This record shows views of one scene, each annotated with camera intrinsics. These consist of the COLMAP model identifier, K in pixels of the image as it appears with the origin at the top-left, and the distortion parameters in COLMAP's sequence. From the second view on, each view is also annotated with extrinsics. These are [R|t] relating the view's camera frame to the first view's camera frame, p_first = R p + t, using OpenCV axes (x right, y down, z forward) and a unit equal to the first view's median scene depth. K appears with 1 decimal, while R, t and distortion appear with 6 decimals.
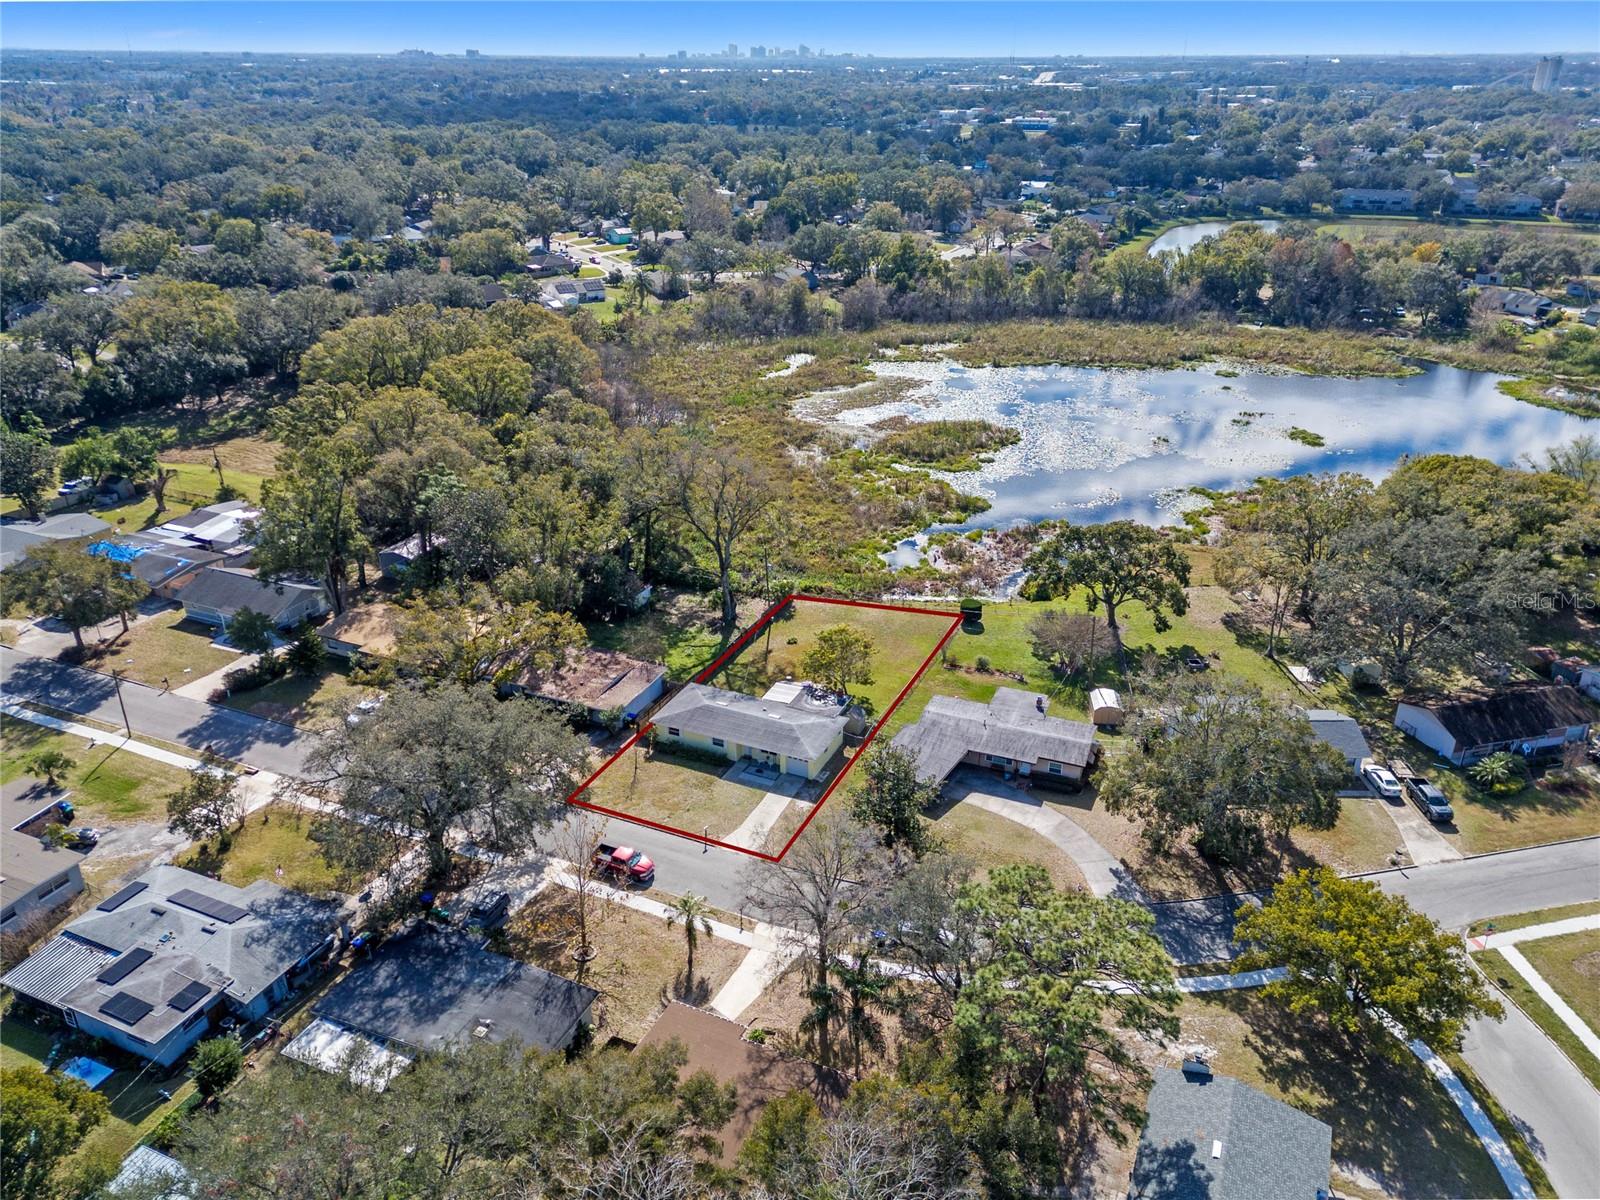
lens RADIAL K [[1164.1, 0, 795.5], [0, 1164.1, 596.1], [0, 0, 1]] dist [0.076996, -0.071530]
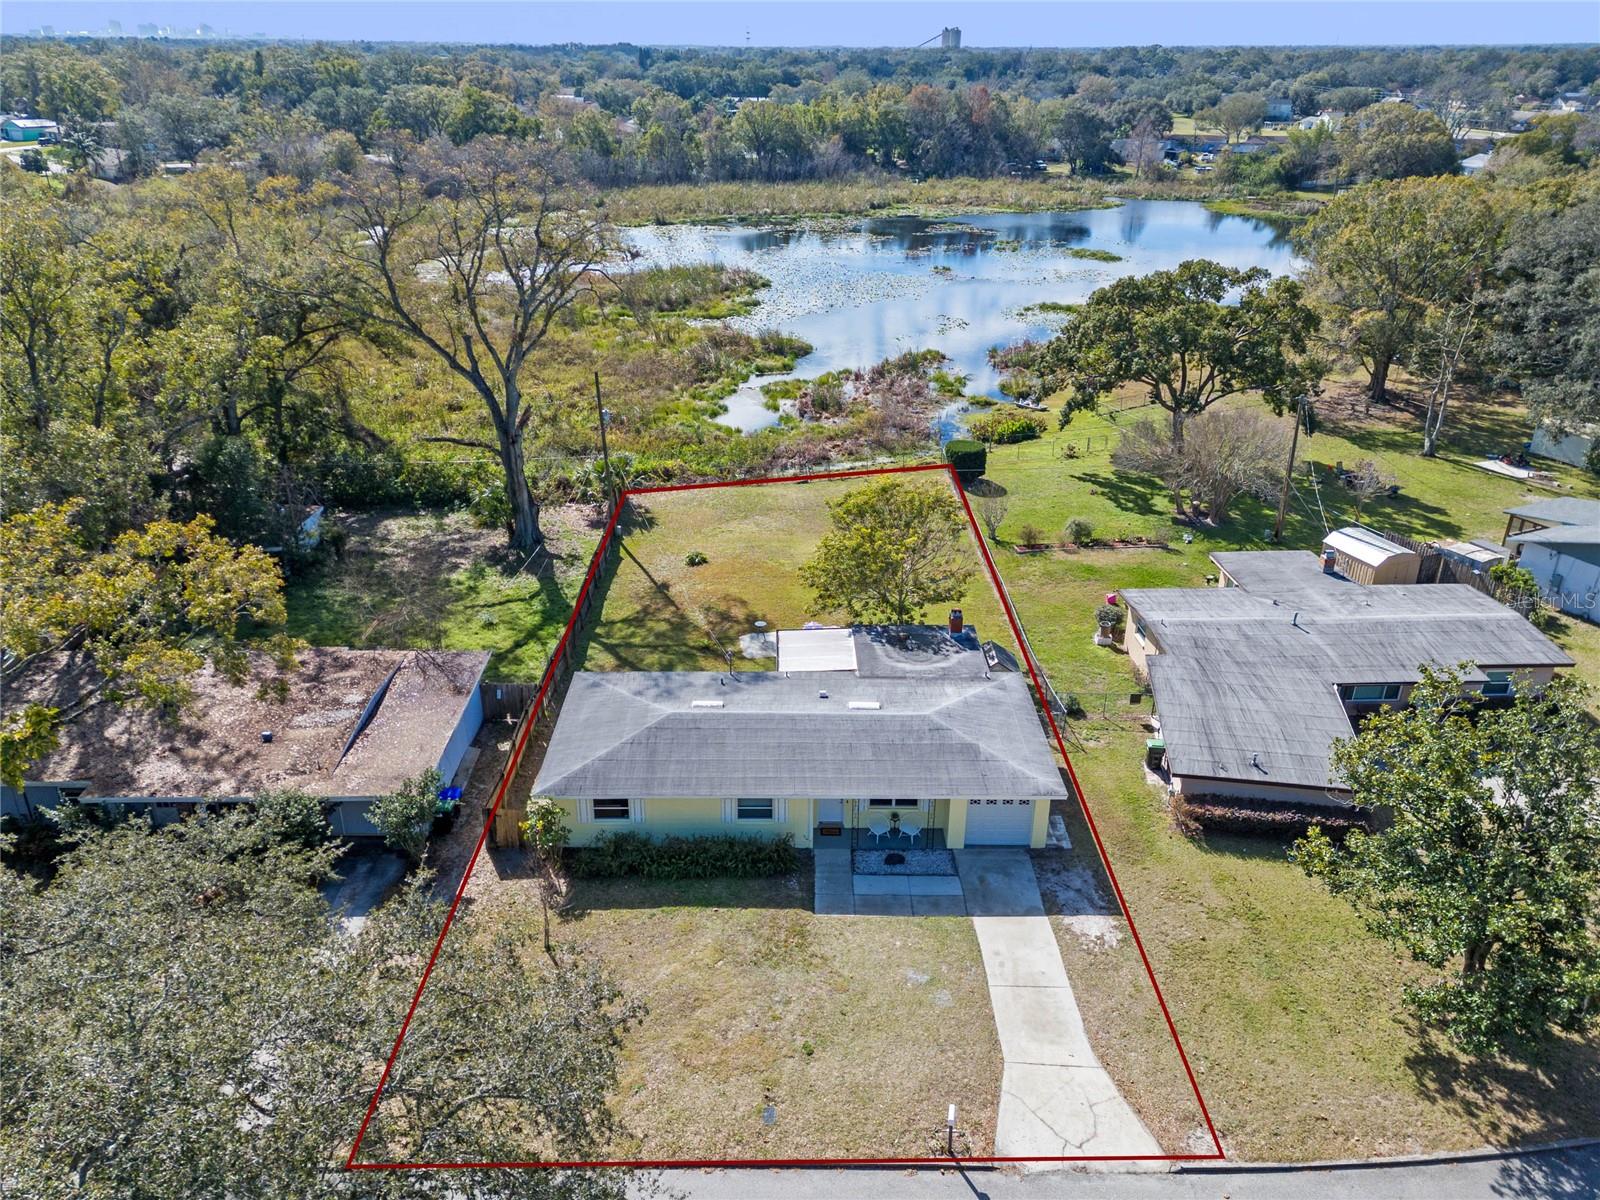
lens RADIAL K [[1164.1, 0, 795.5], [0, 1164.1, 596.1], [0, 0, 1]] dist [0.076996, -0.071530]
pose [[0.909096, -0.172439, 0.379223, -0.145556], [0.169681, 0.984647, 0.040967, 0.040740], [-0.380465, 0.027104, 0.924398, 0.545832]]
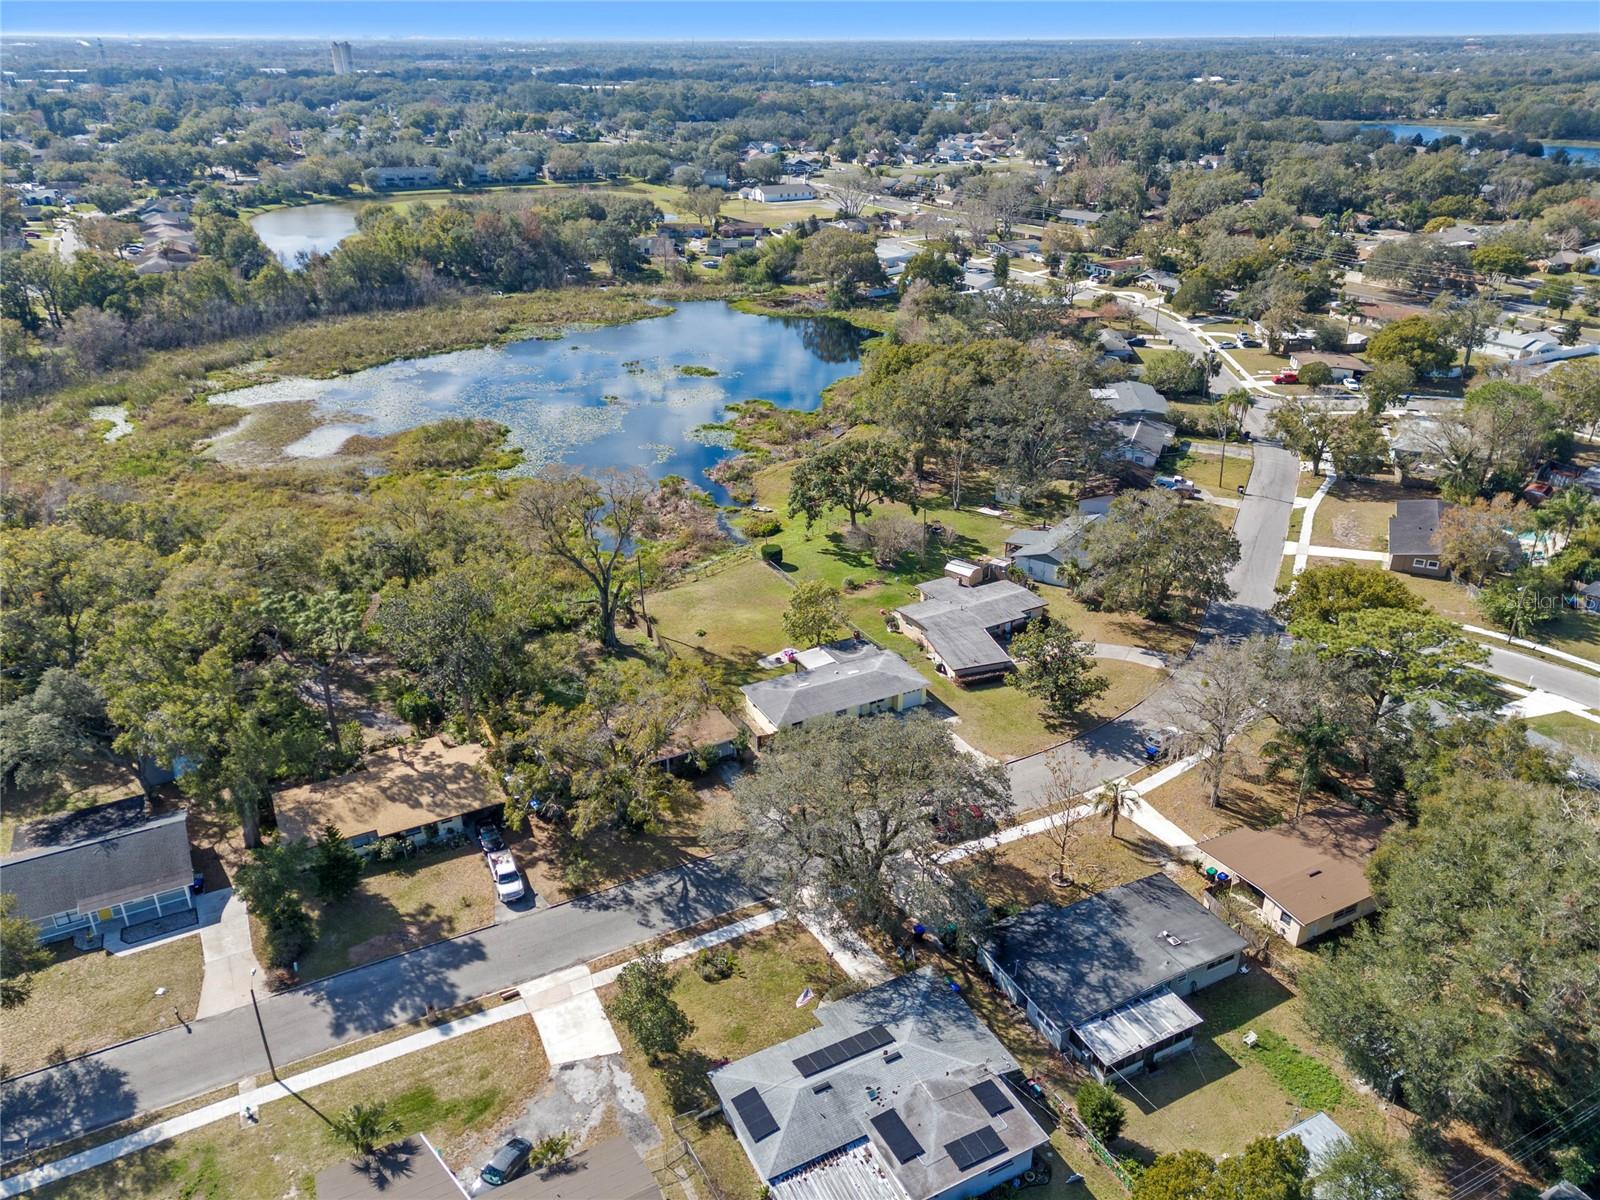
lens RADIAL K [[1164.1, 0, 795.5], [0, 1164.1, 596.1], [0, 0, 1]] dist [0.076996, -0.071530]
pose [[0.618558, -0.337170, 0.709720, -0.639715], [0.328945, 0.931409, 0.155796, -0.117026], [-0.713569, 0.137090, 0.687041, 0.254957]]
